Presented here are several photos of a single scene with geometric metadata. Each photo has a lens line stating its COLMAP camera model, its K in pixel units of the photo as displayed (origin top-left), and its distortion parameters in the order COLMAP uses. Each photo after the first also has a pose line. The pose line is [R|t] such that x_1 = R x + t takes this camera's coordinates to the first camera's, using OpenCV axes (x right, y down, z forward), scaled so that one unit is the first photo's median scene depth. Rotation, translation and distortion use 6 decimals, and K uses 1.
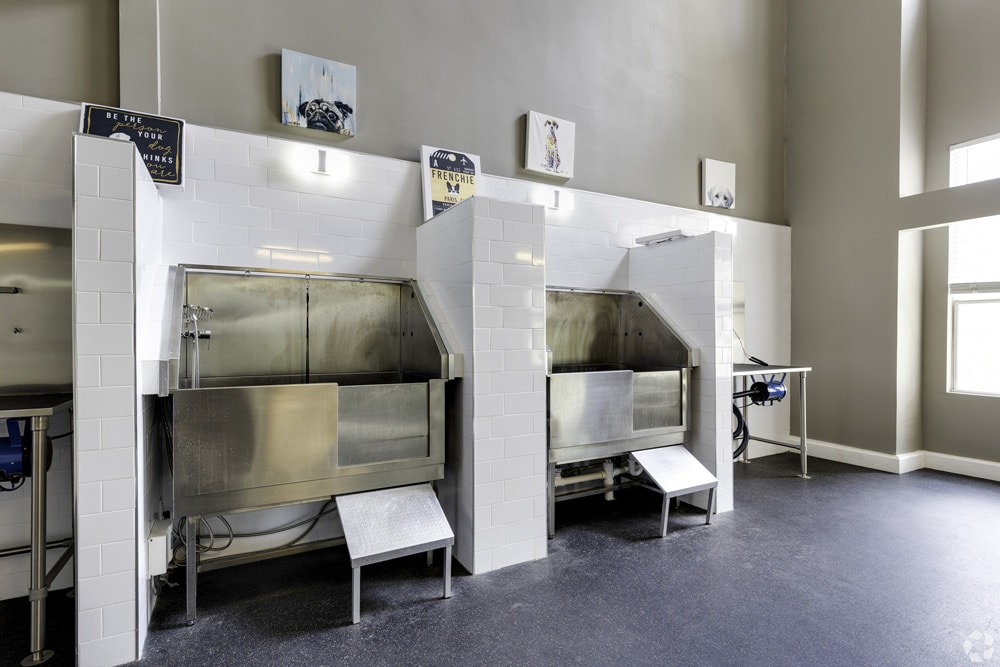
lens RADIAL K [[488.4, 0, 499.9], [0, 488.4, 339.3], [0, 0, 1]] dist [-0.004724, -0.000392]
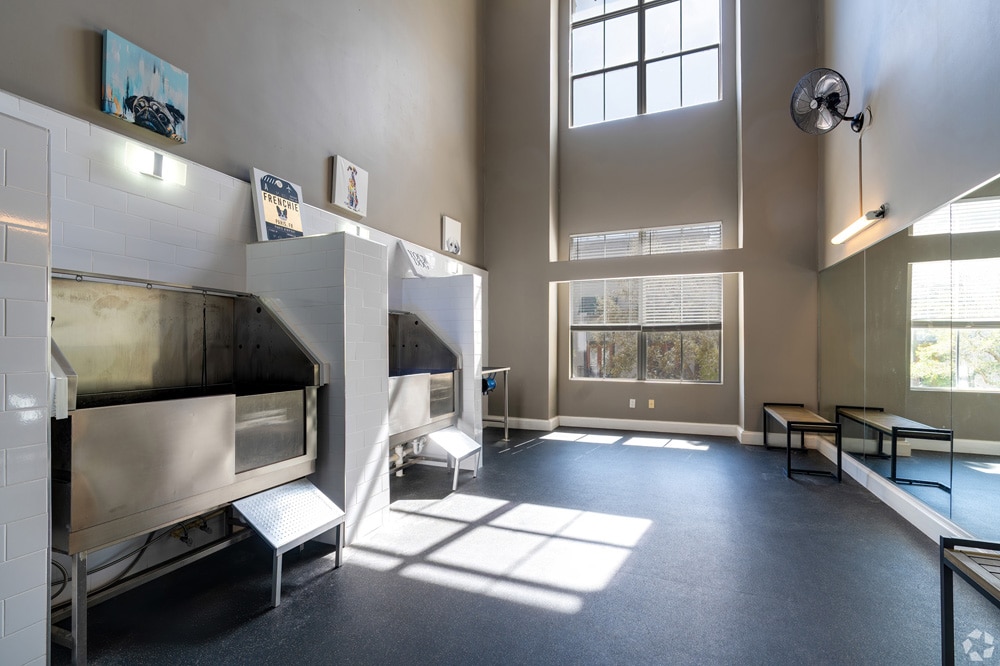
lens RADIAL K [[450.7, 0, 499.6], [0, 450.7, 338.0], [0, 0, 1]] dist [0.001919, 0.000065]
pose [[0.772714, 0.012751, 0.634626, -0.361451], [-0.000025, 0.999799, -0.020057, -0.008904], [-0.634754, 0.015483, 0.772559, -0.086228]]
